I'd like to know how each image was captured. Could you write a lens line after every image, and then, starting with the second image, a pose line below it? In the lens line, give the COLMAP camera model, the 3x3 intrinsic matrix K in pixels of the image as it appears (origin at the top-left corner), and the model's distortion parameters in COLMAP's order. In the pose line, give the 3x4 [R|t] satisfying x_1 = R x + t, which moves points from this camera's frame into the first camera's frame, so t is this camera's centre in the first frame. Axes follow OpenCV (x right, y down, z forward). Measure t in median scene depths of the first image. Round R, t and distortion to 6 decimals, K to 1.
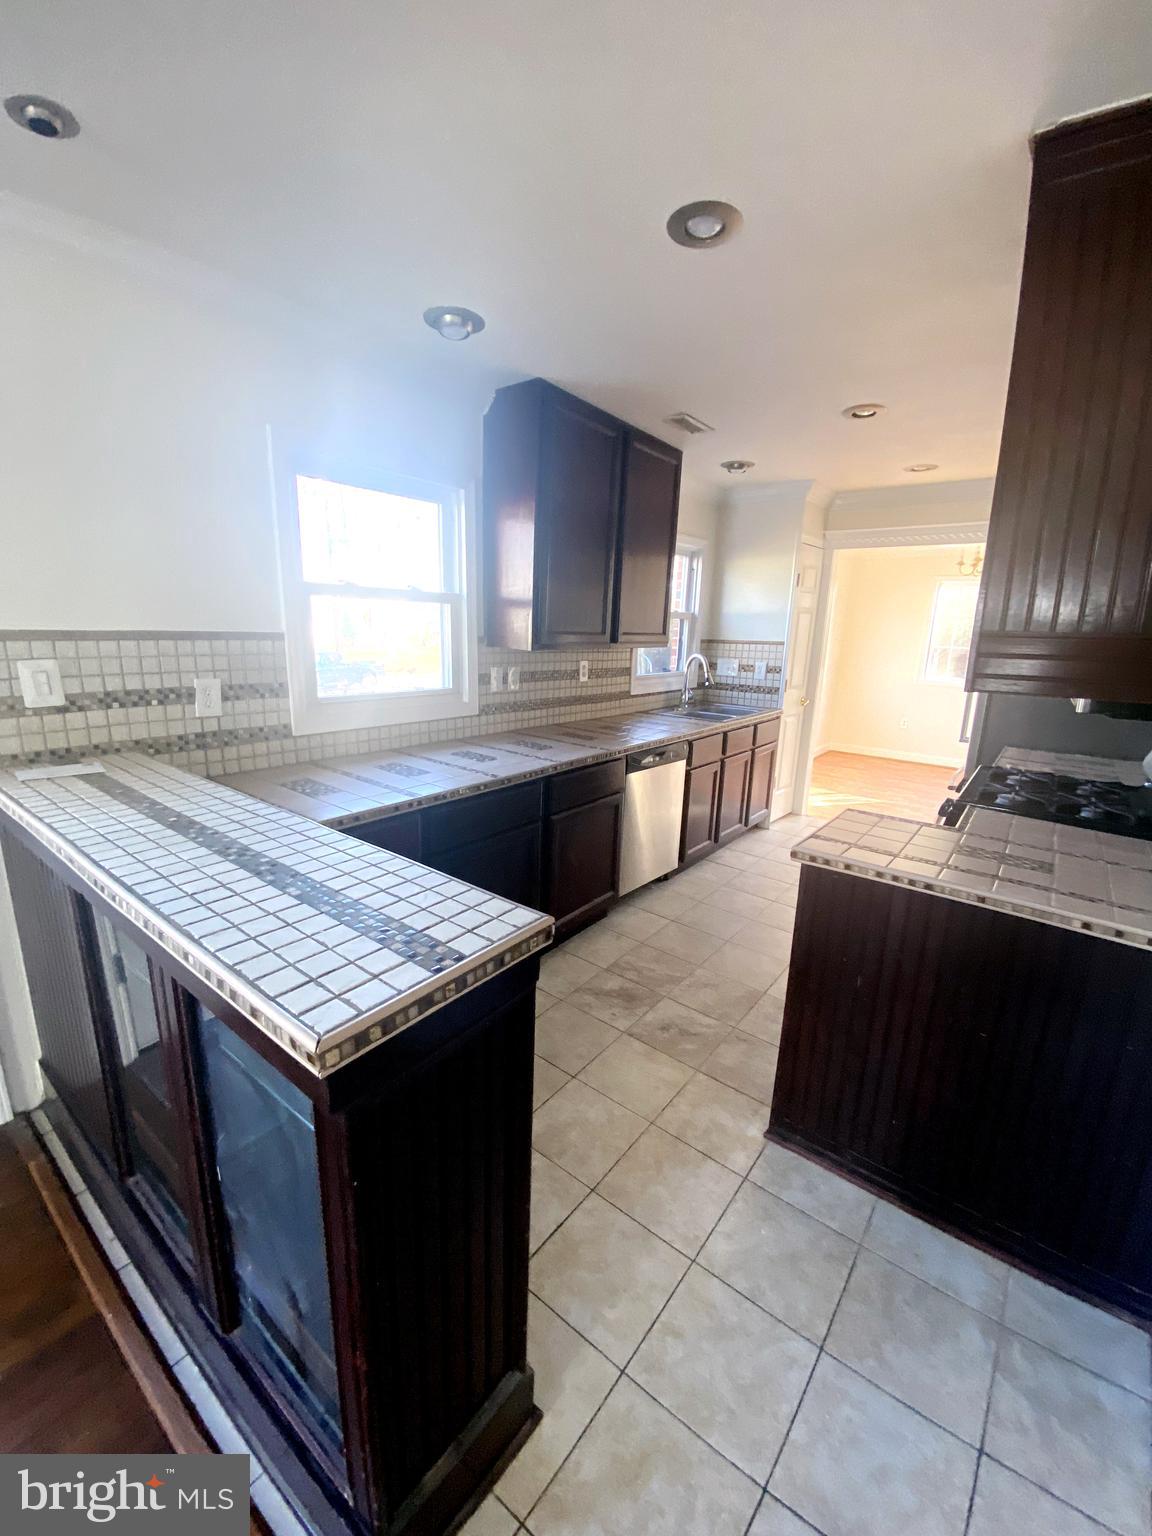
lens RADIAL K [[624.3, 0, 573.4], [0, 624.3, 773.3], [0, 0, 1]] dist [-0.009985, -0.008079]
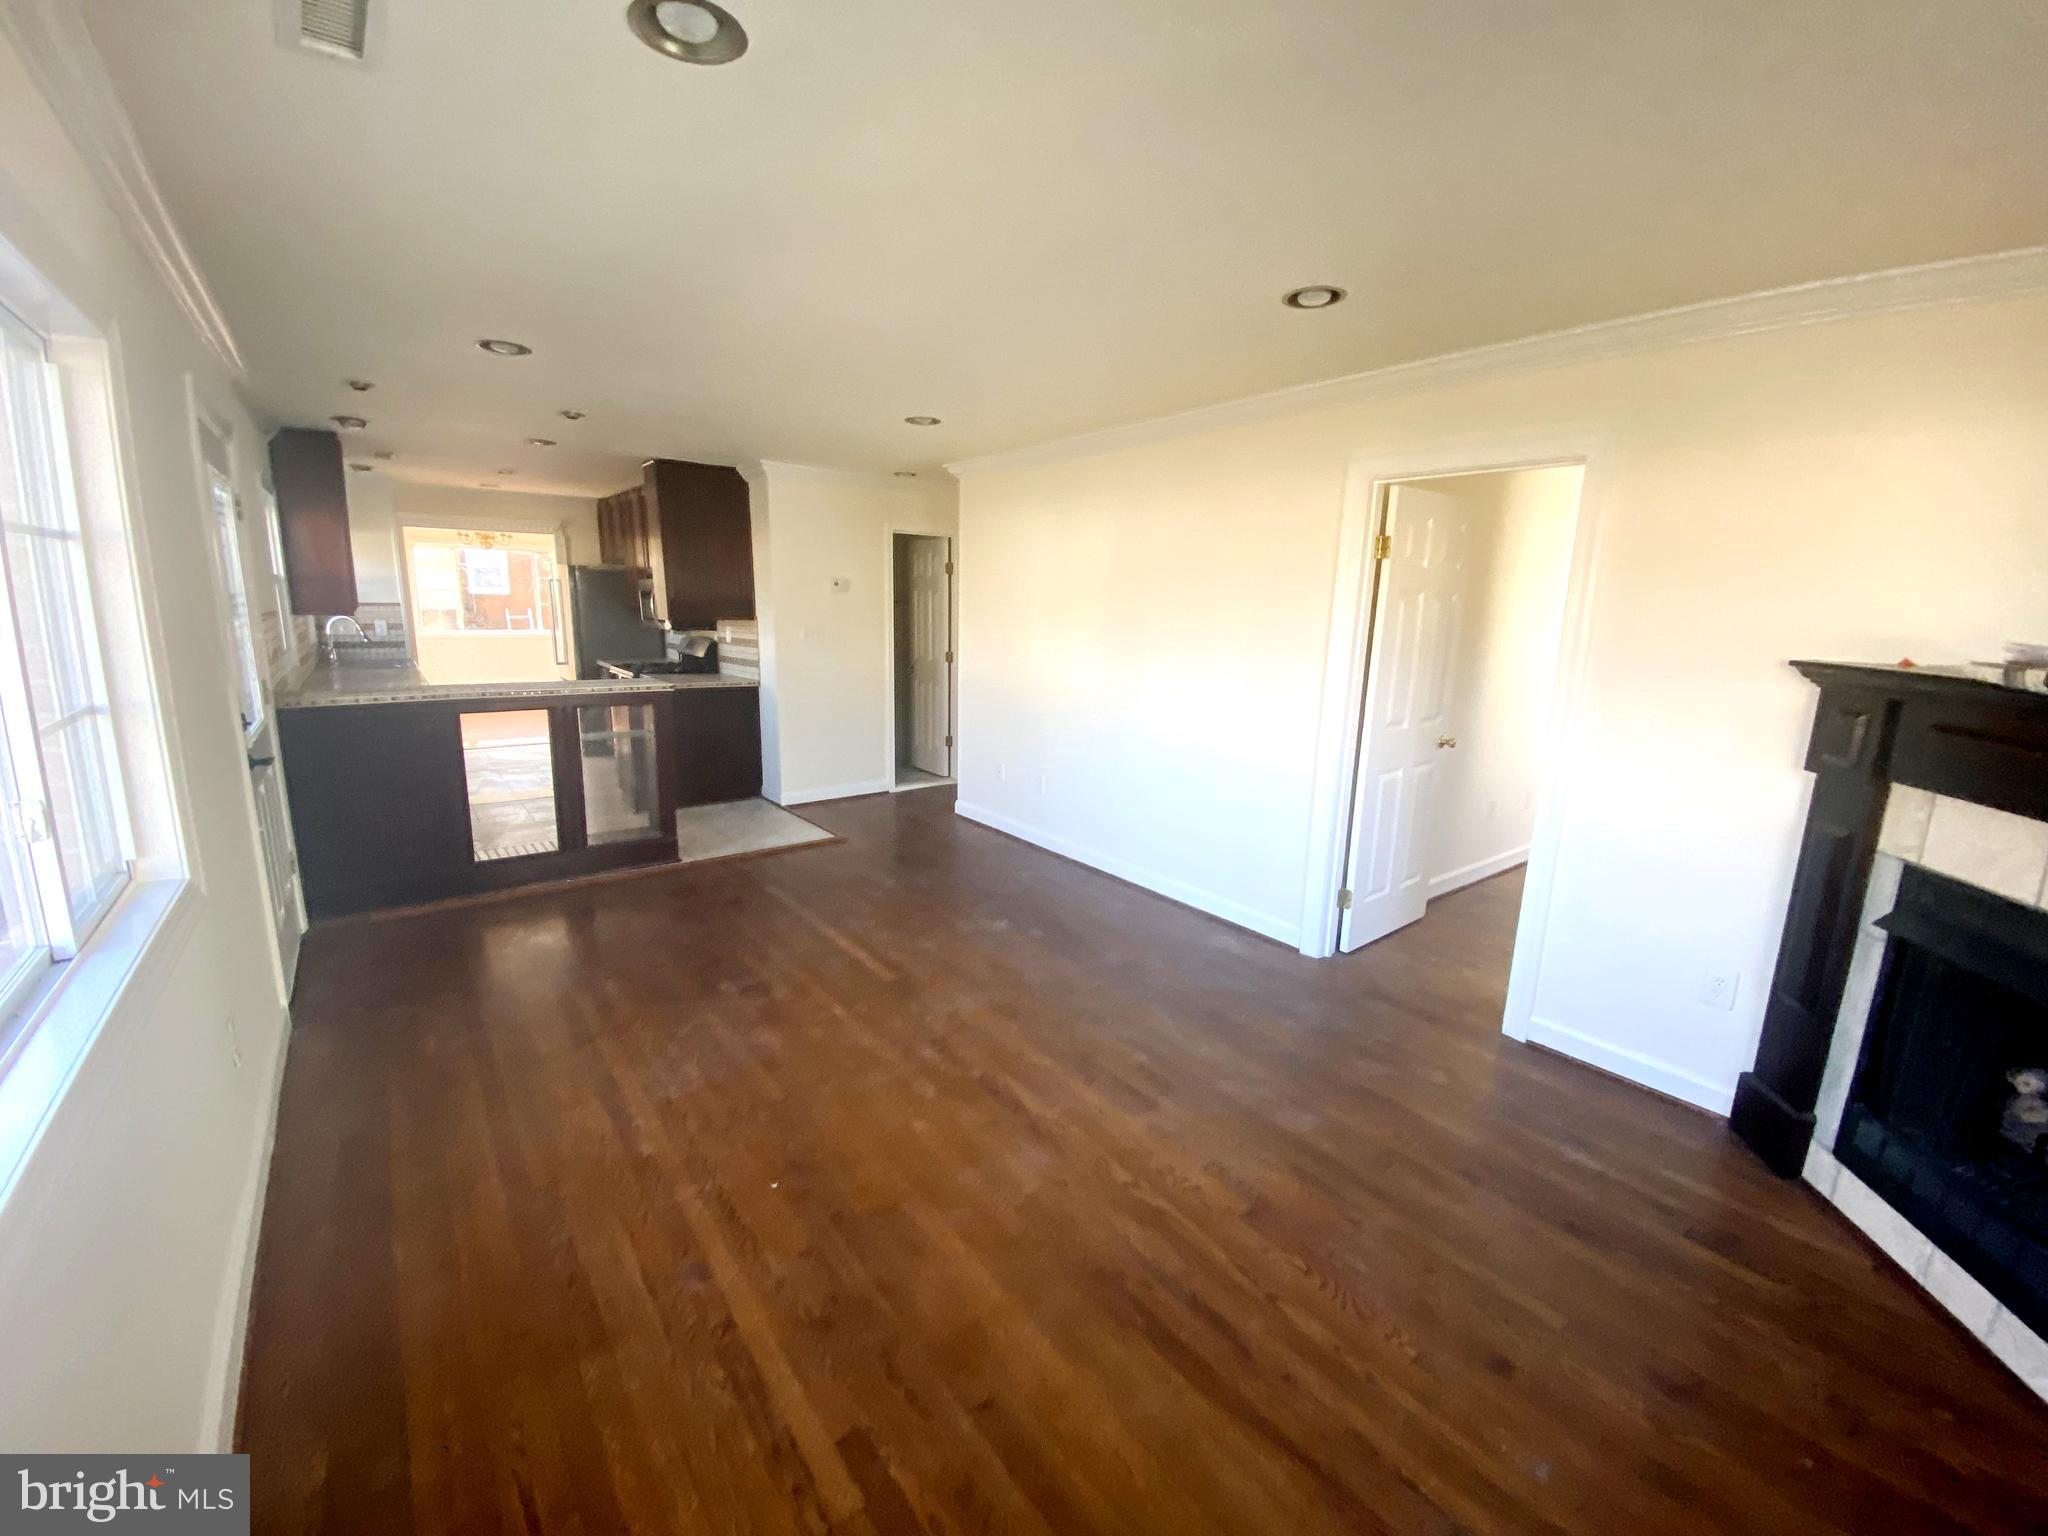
lens RADIAL K [[832.4, 0, 1034.6], [0, 832.4, 762.7], [0, 0, 1]] dist [-0.009985, -0.008079]
pose [[0.229132, -0.206526, 0.951234, -1.301387], [0.204741, 0.965596, 0.160327, 0.115087], [-0.951619, 0.158021, 0.263533, -0.749497]]
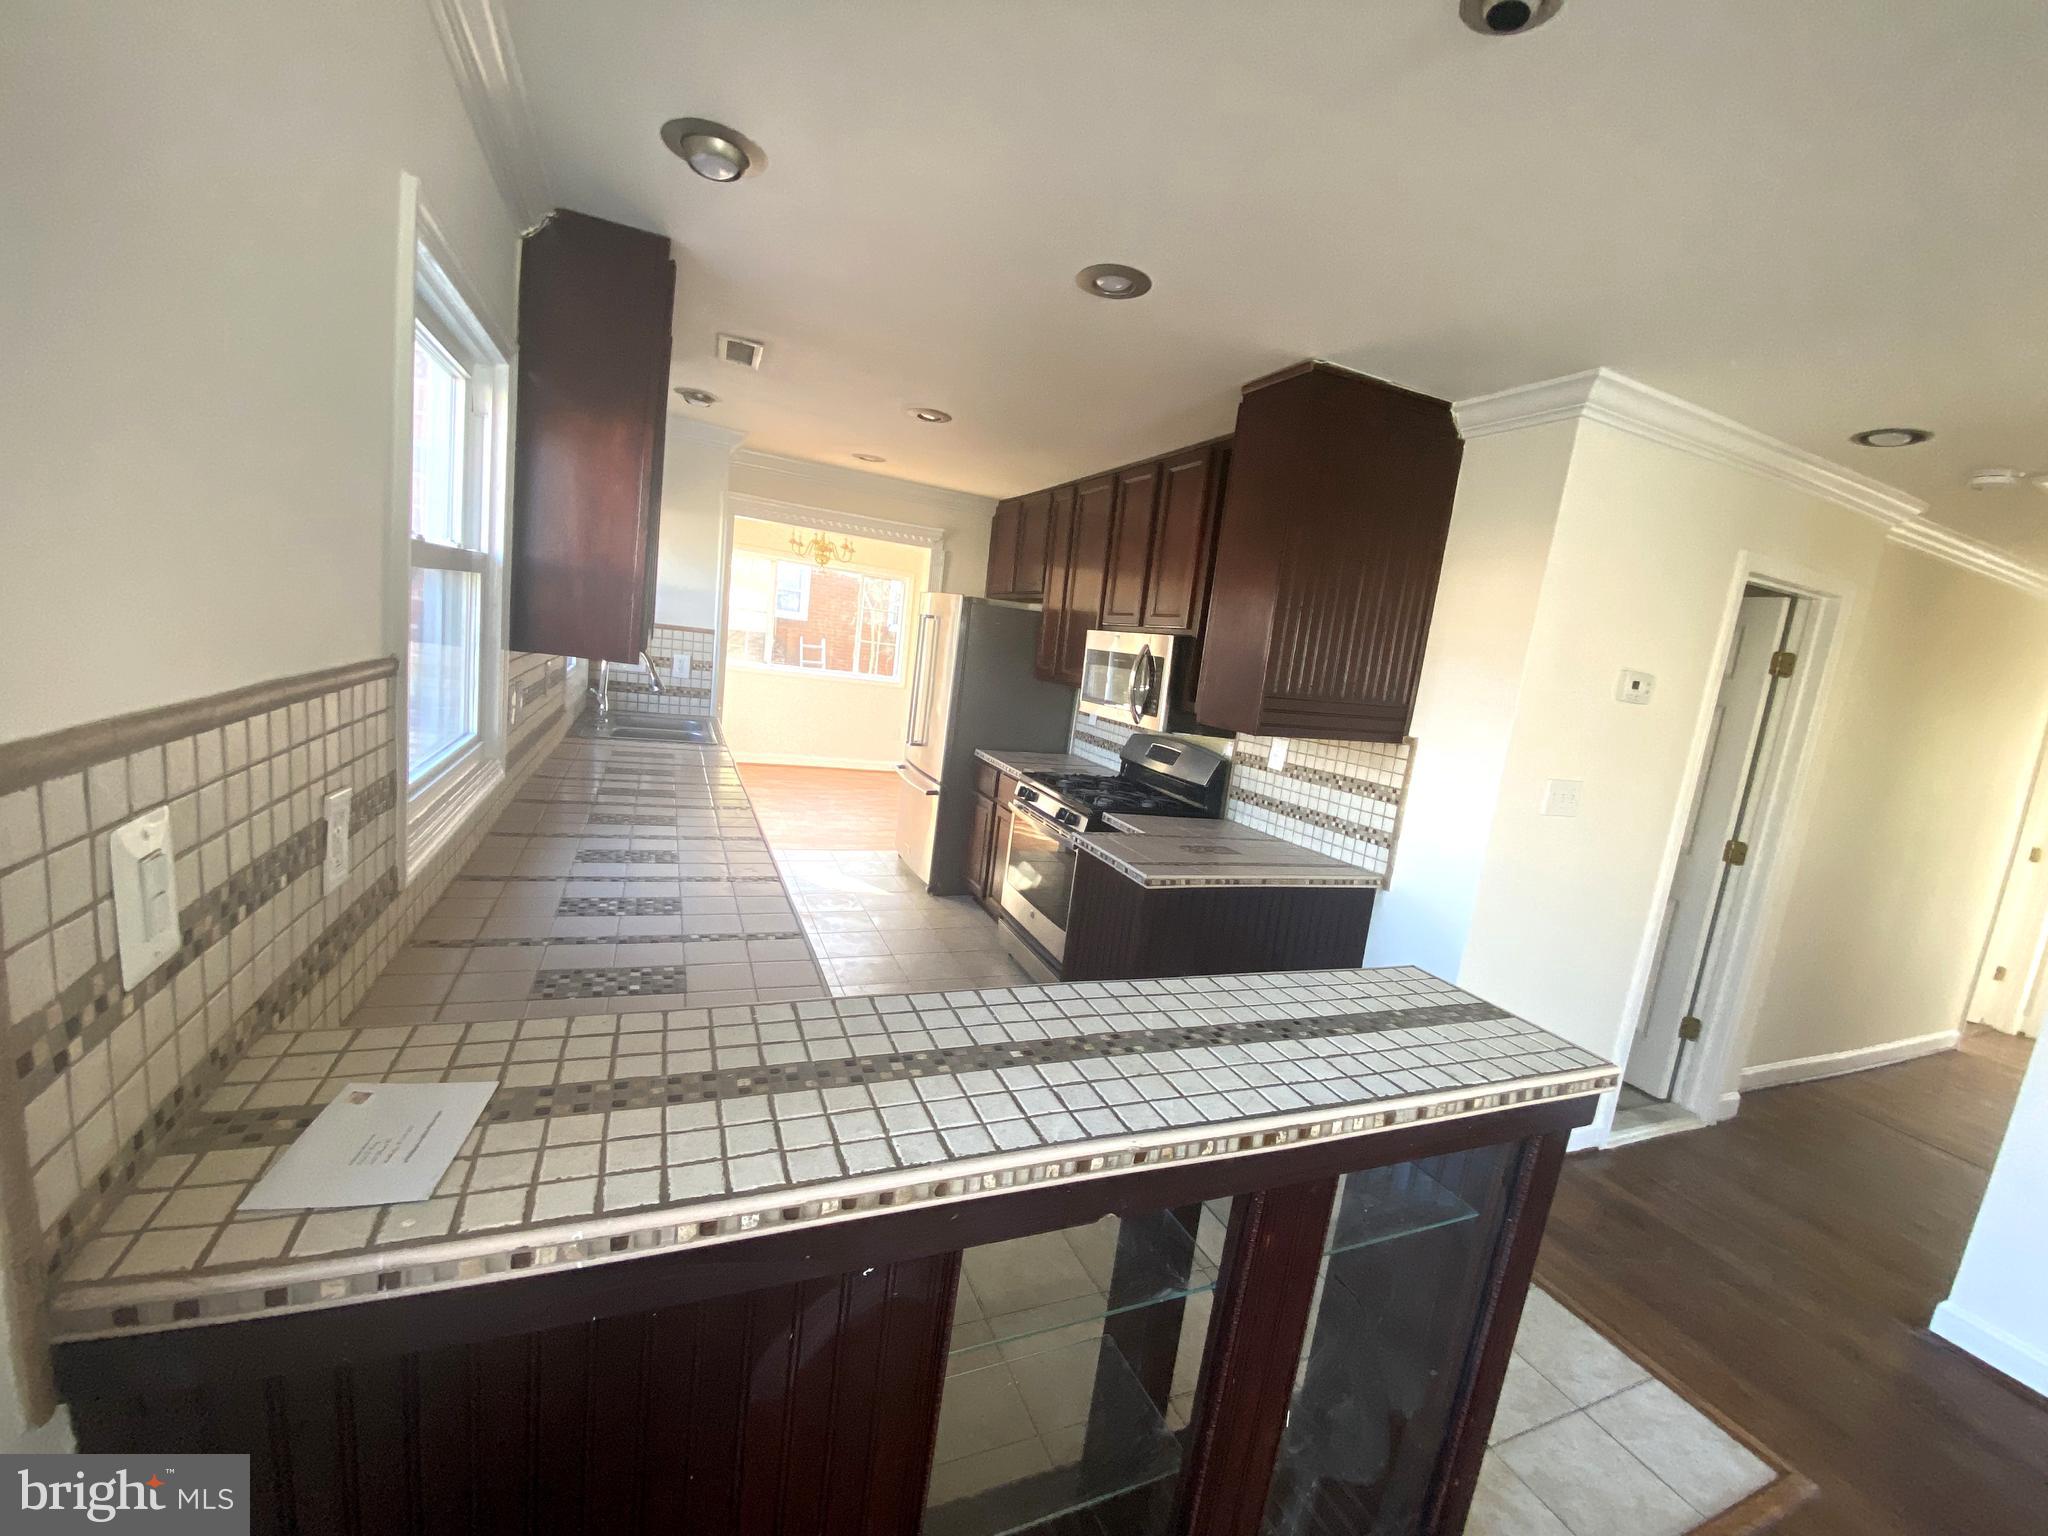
lens RADIAL K [[832.4, 0, 1021.6], [0, 832.4, 766.2], [0, 0, 1]] dist [-0.009985, -0.008079]
pose [[0.484269, -0.097088, 0.869516, -0.506525], [0.092070, 0.993961, 0.059705, -0.093340], [-0.870061, 0.051143, 0.490284, 0.235616]]
